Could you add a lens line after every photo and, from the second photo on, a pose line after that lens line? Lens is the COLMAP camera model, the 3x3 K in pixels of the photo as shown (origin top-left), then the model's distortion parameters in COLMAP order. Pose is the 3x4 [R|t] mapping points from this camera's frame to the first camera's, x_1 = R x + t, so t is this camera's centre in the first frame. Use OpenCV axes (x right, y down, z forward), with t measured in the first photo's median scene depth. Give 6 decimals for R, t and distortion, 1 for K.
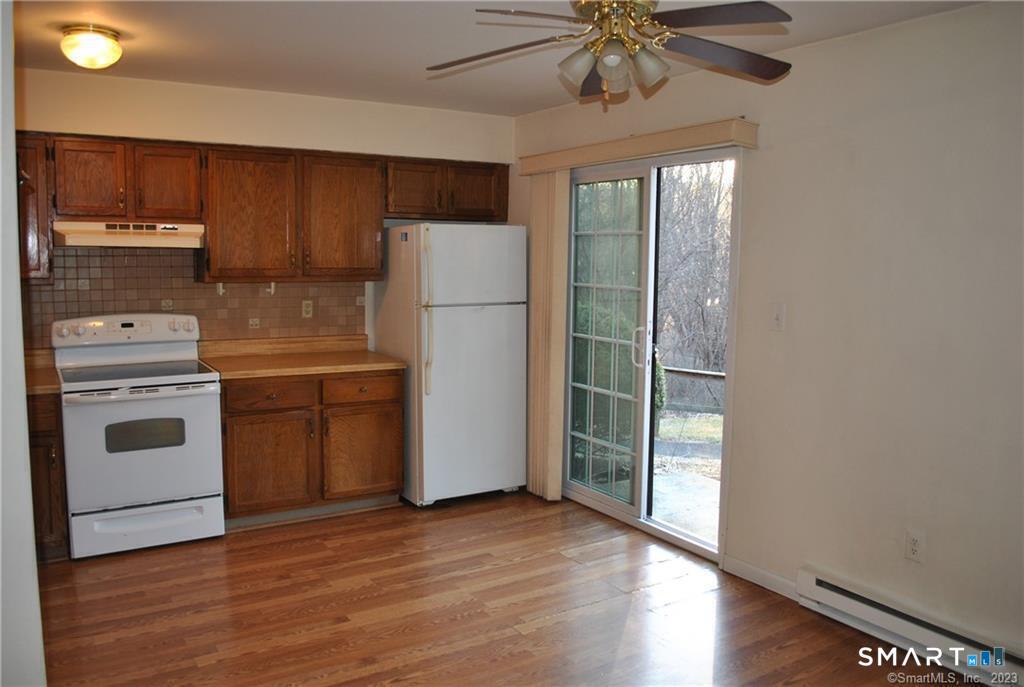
lens RADIAL K [[809.6, 0, 512.0], [0, 809.6, 343.5], [0, 0, 1]] dist [-0.075753, 0.004003]
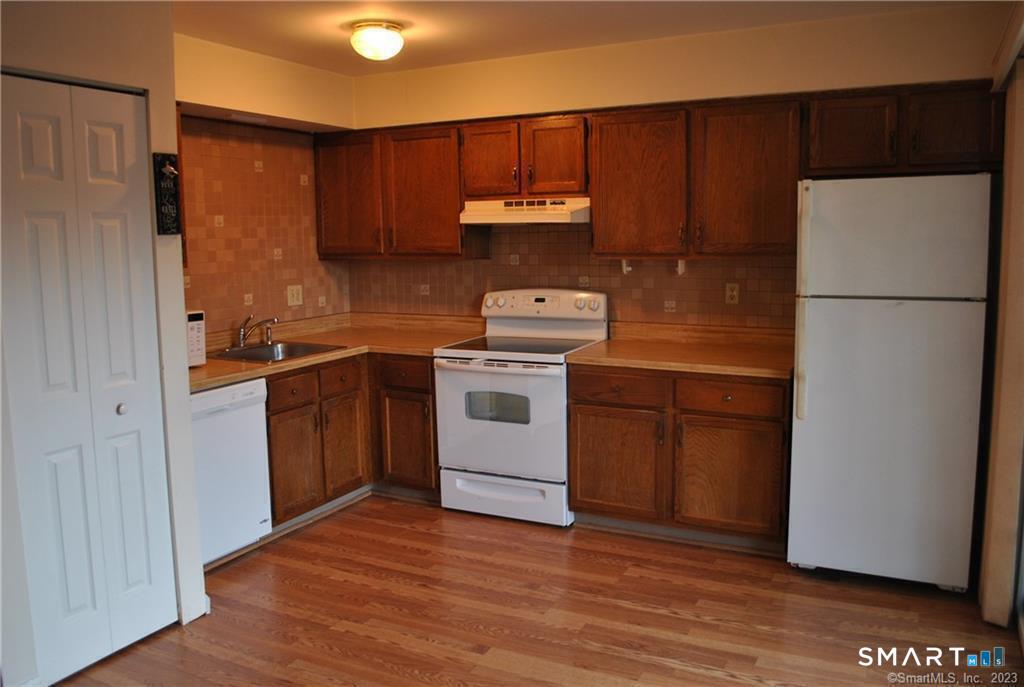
lens RADIAL K [[809.6, 0, 512.0], [0, 809.6, 343.5], [0, 0, 1]] dist [-0.075753, 0.004003]
pose [[0.513530, 0.096083, -0.852675, 0.395195], [-0.073008, 0.995000, 0.068151, -0.036208], [0.854960, 0.027254, 0.517977, 0.437307]]
